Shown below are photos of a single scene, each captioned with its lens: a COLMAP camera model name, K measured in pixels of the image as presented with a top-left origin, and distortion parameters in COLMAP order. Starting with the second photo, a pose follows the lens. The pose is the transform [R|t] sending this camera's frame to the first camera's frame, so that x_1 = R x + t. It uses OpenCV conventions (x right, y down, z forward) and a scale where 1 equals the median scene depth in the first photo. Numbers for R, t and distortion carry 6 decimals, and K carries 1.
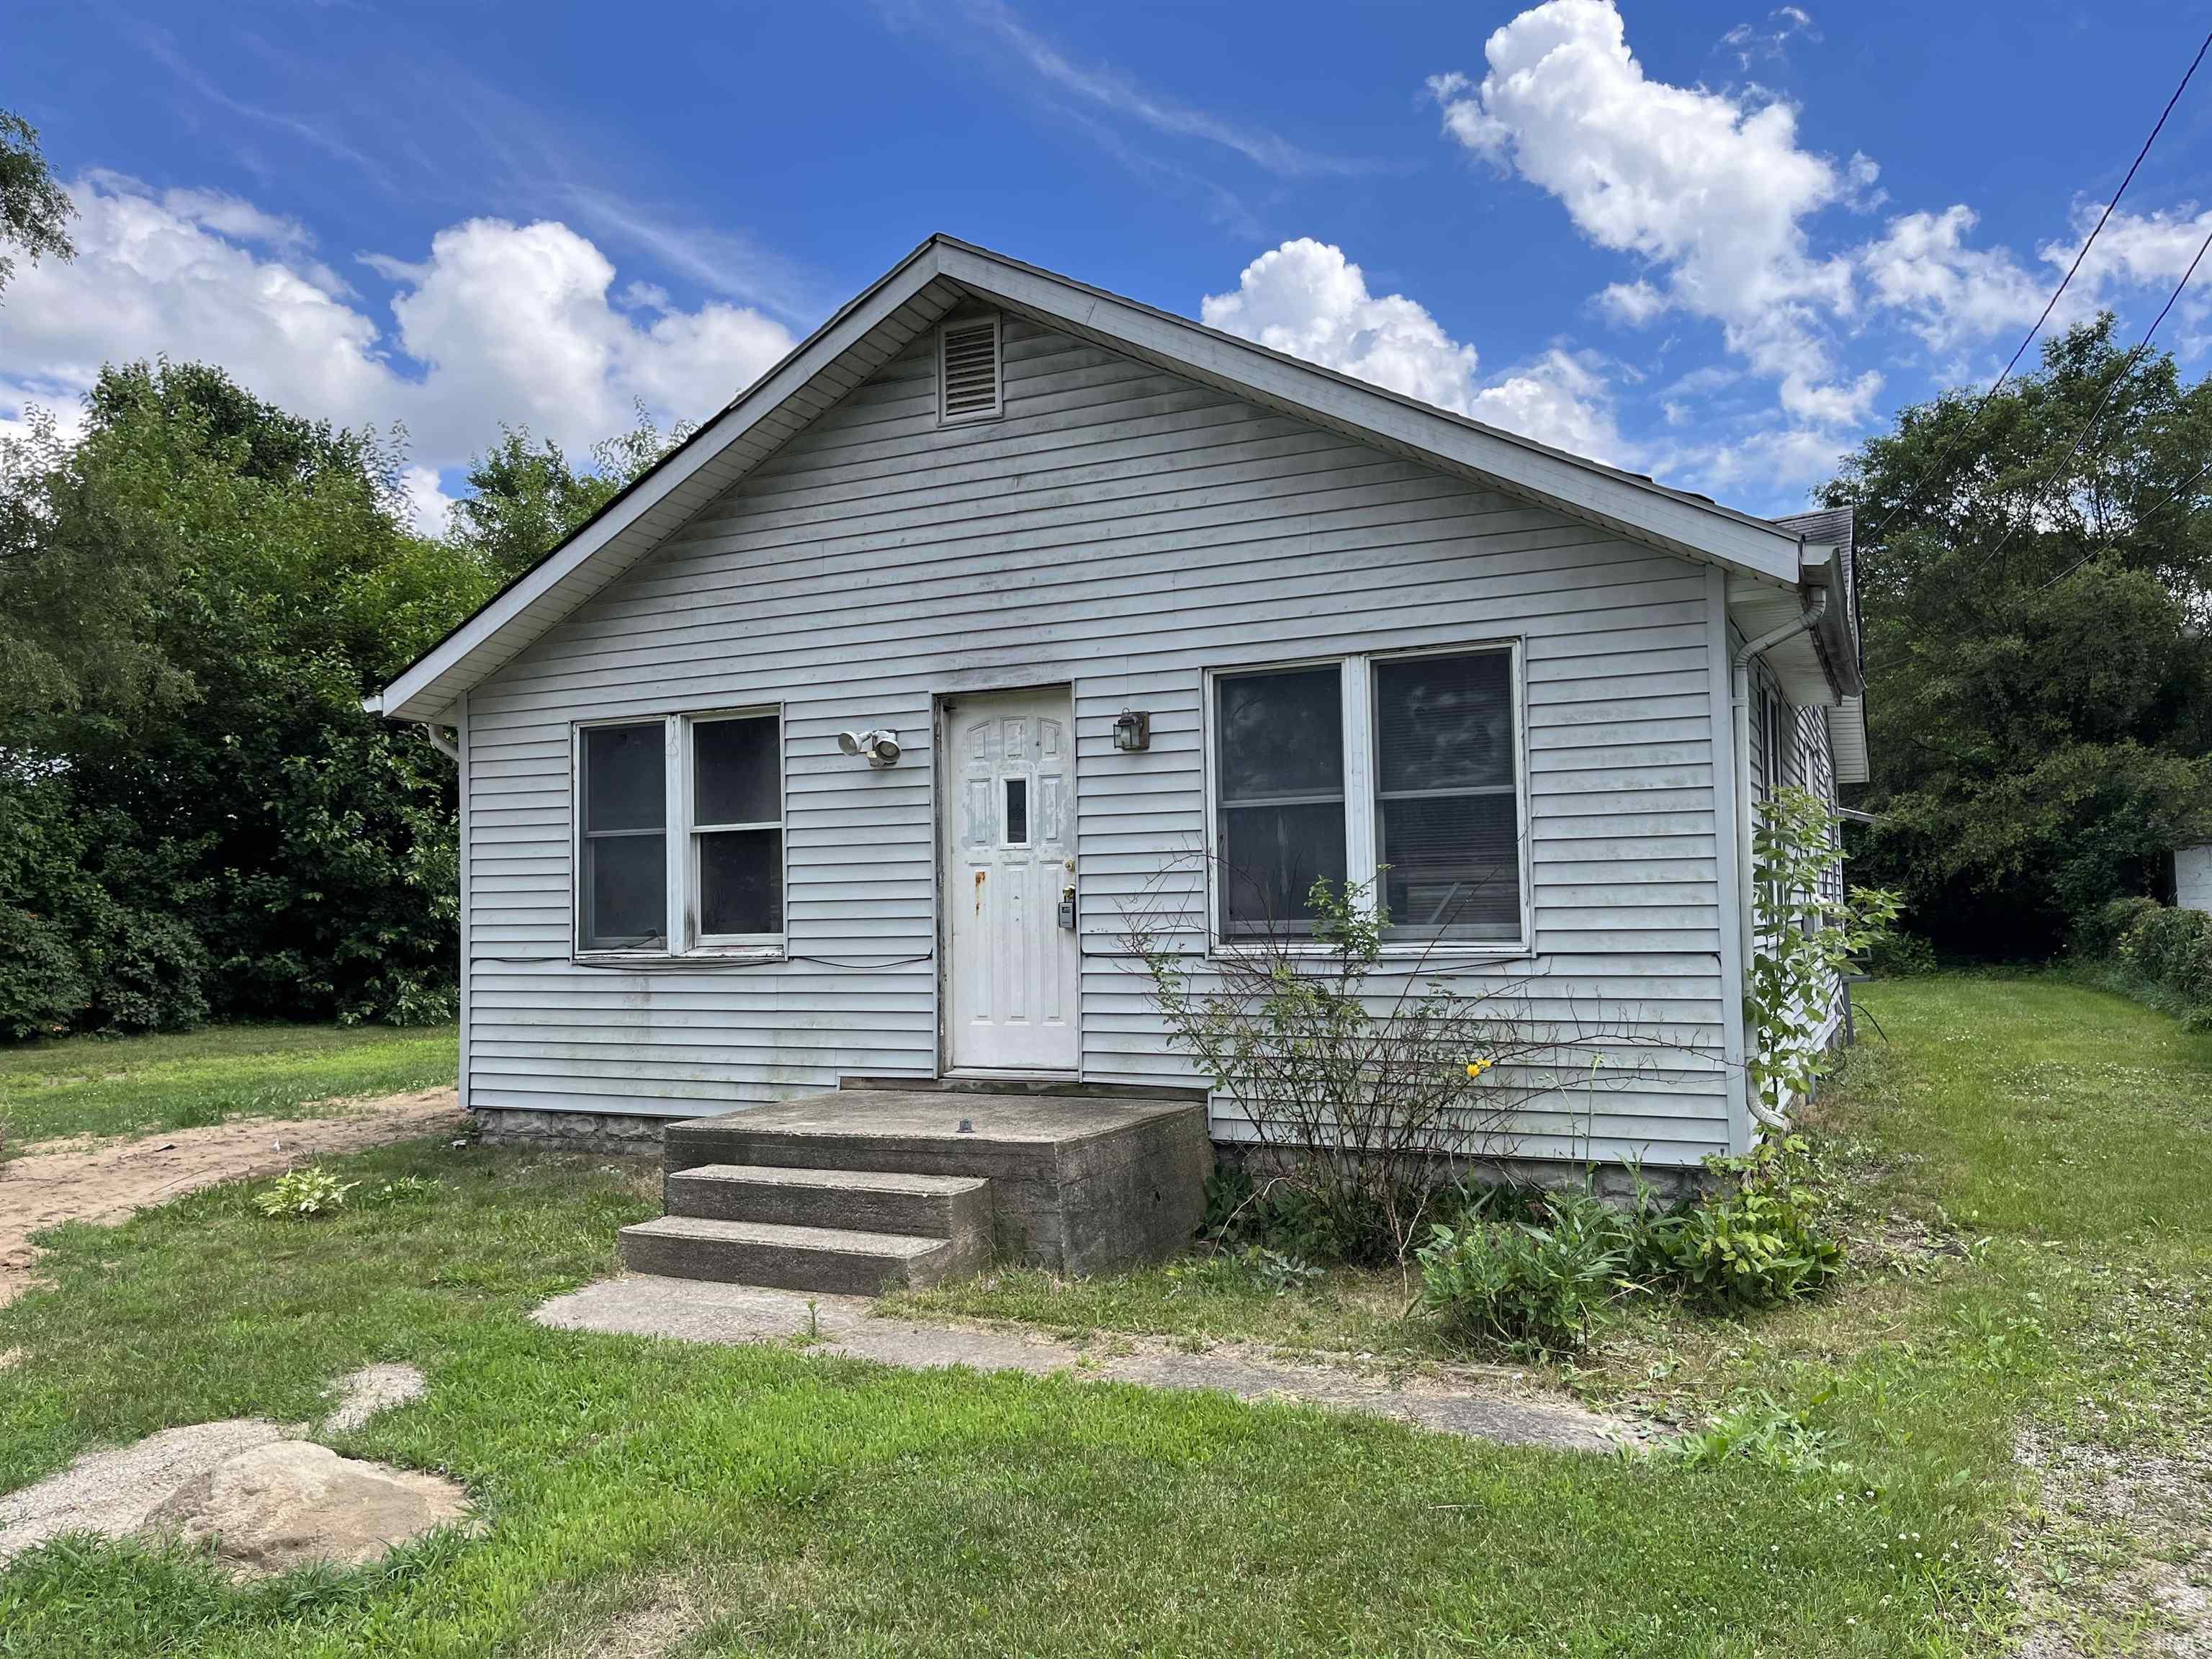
lens RADIAL K [[1692.5, 0, 1097.4], [0, 1692.5, 833.7], [0, 0, 1]] dist [0.063959, -0.000749]
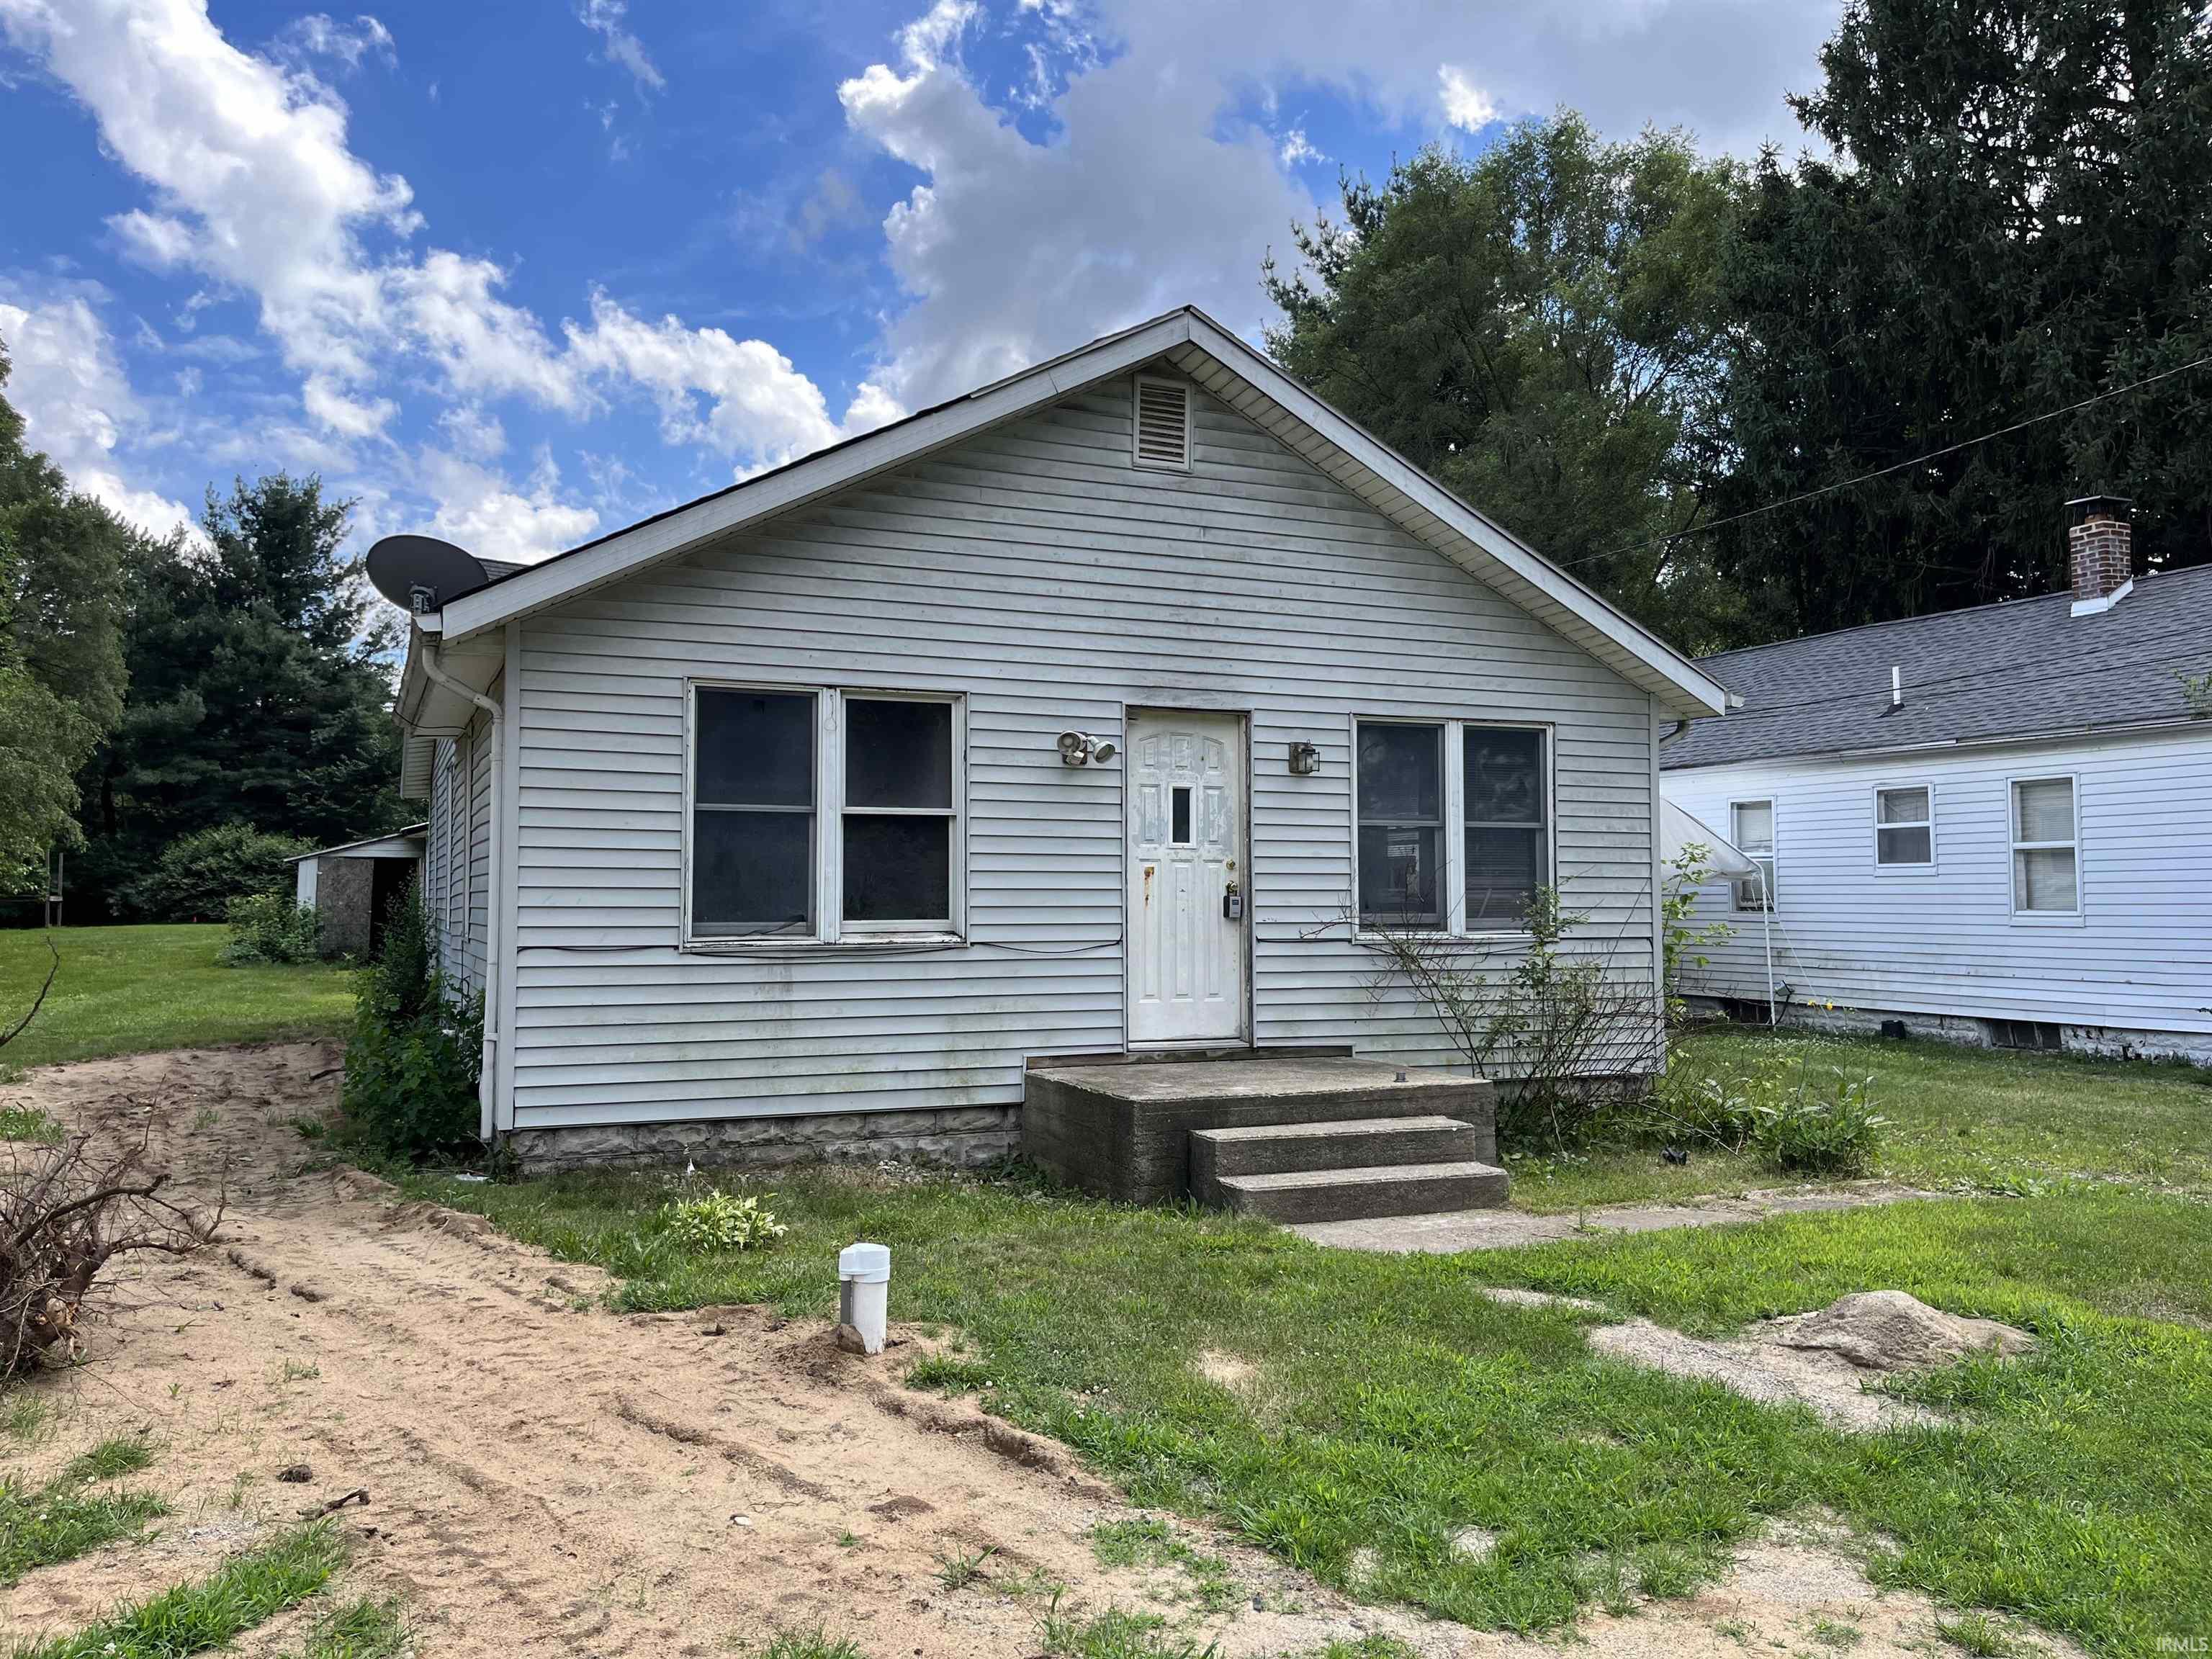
lens RADIAL K [[1692.5, 0, 1097.2], [0, 1692.5, 809.5], [0, 0, 1]] dist [0.063959, -0.000749]
pose [[0.636535, 0.059874, 0.768920, -0.923208], [-0.048263, 0.998120, -0.037767, 0.027594], [-0.769736, -0.013070, 0.638228, 0.298331]]
